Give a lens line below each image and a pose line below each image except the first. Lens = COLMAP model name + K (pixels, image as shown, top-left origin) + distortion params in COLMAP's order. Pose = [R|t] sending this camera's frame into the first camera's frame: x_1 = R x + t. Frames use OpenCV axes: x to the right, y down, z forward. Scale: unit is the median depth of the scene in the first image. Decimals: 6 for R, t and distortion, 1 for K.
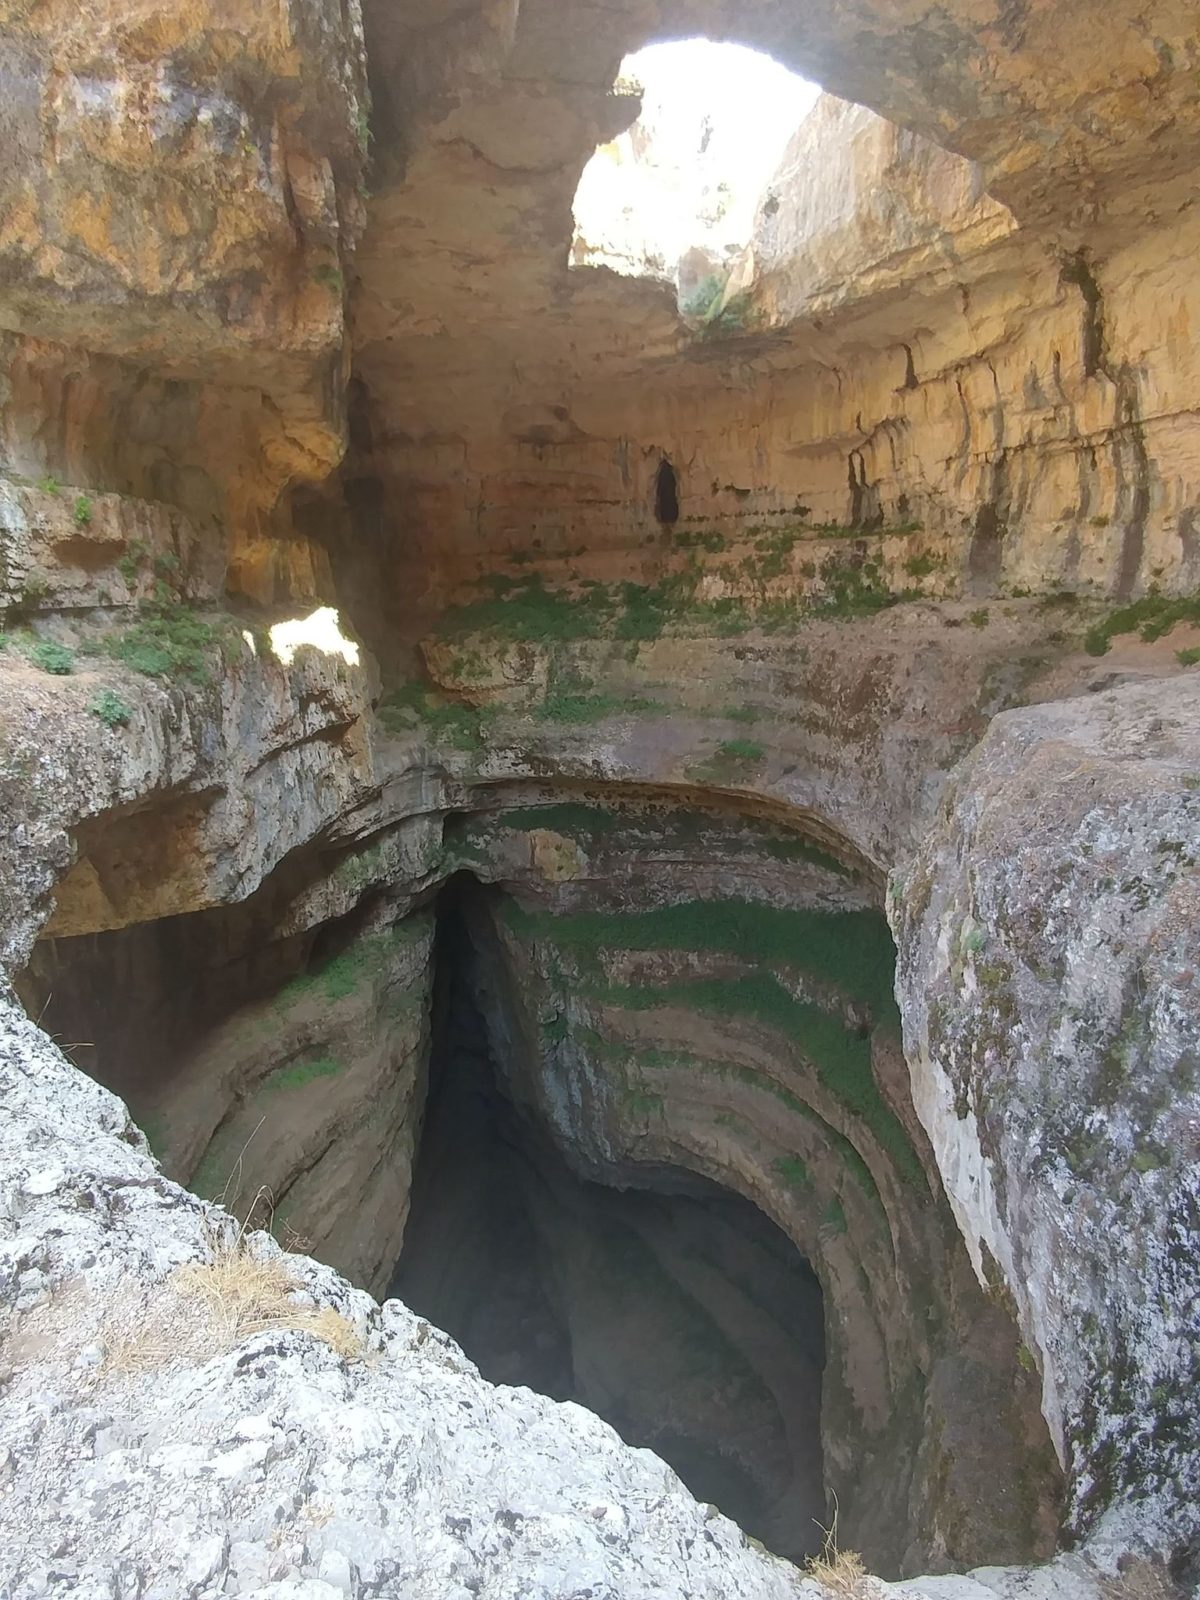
lens RADIAL K [[812.0, 0, 600.0], [0, 812.0, 800.0], [0, 0, 1]] dist [-0.022636, -0.017225]
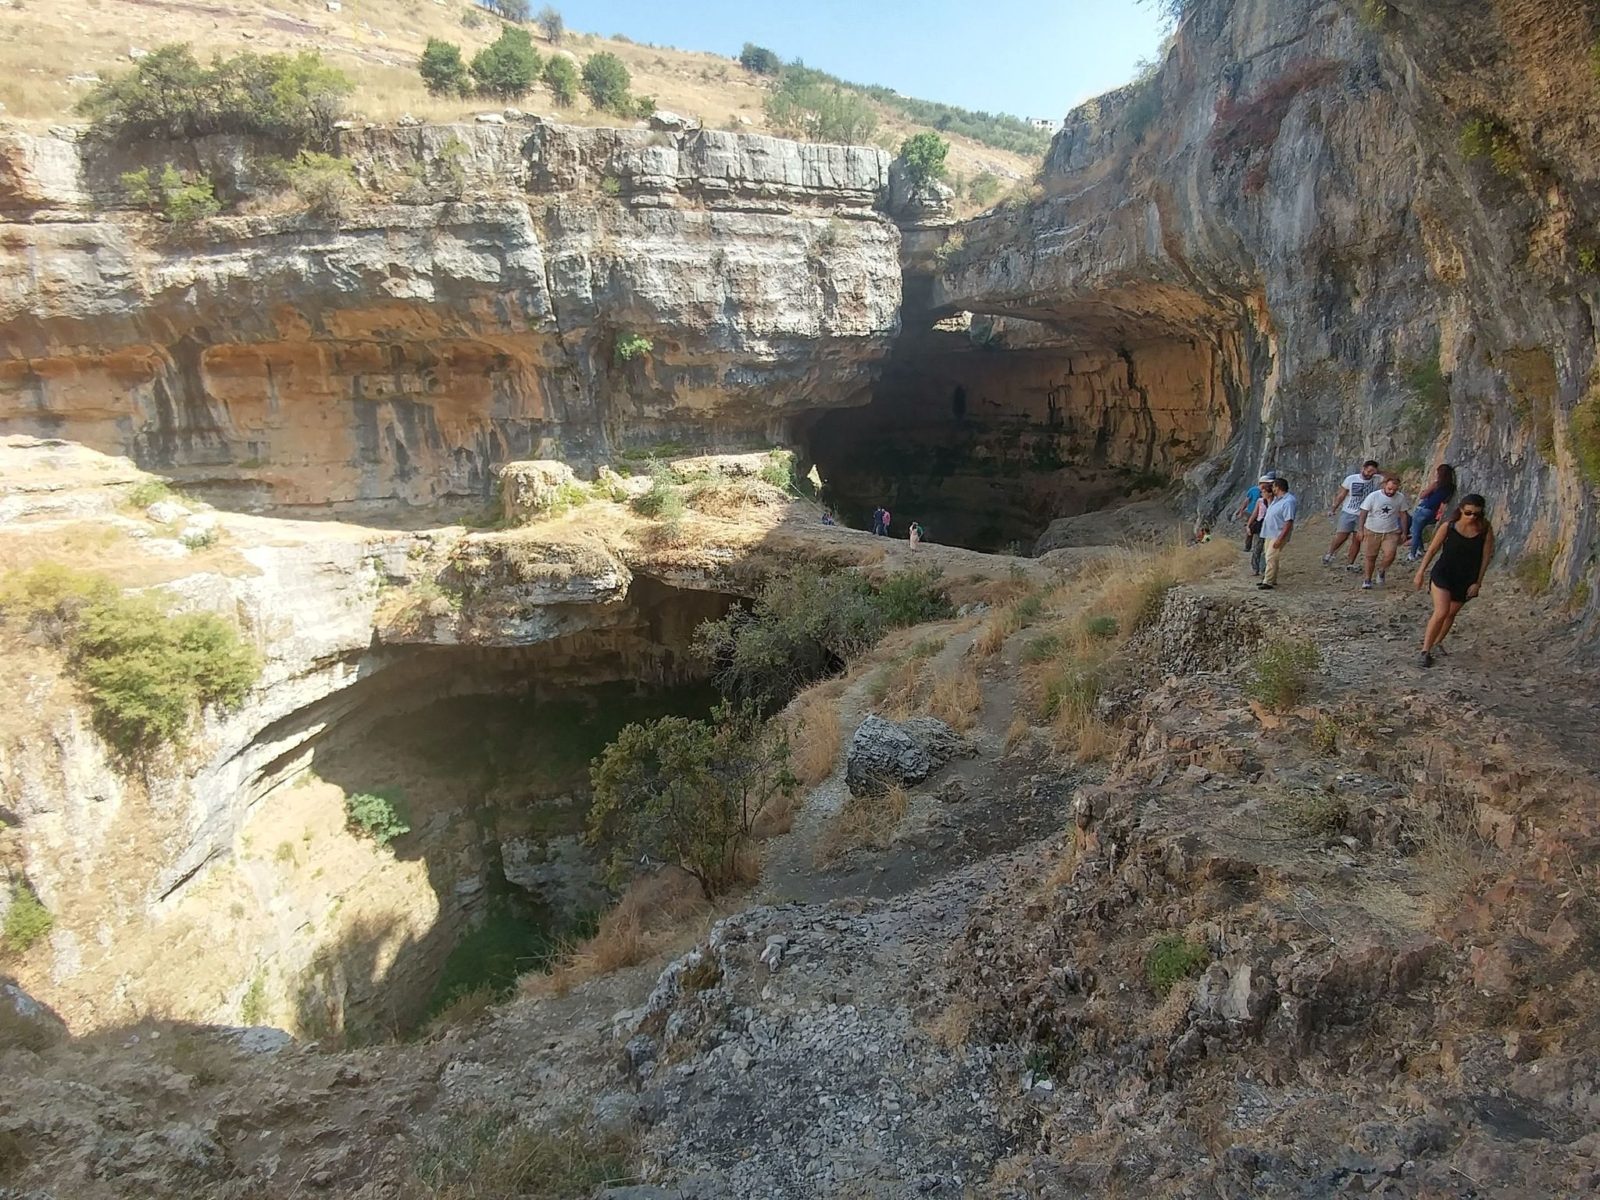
lens RADIAL K [[772.5, 0, 799.2], [0, 772.5, 606.9], [0, 0, 1]] dist [-0.027143, -0.000171]
pose [[0.995486, 0.037022, -0.087391, -0.183173], [-0.034101, 0.998816, 0.034685, 0.108597], [0.088572, -0.031549, 0.995570, -1.360928]]
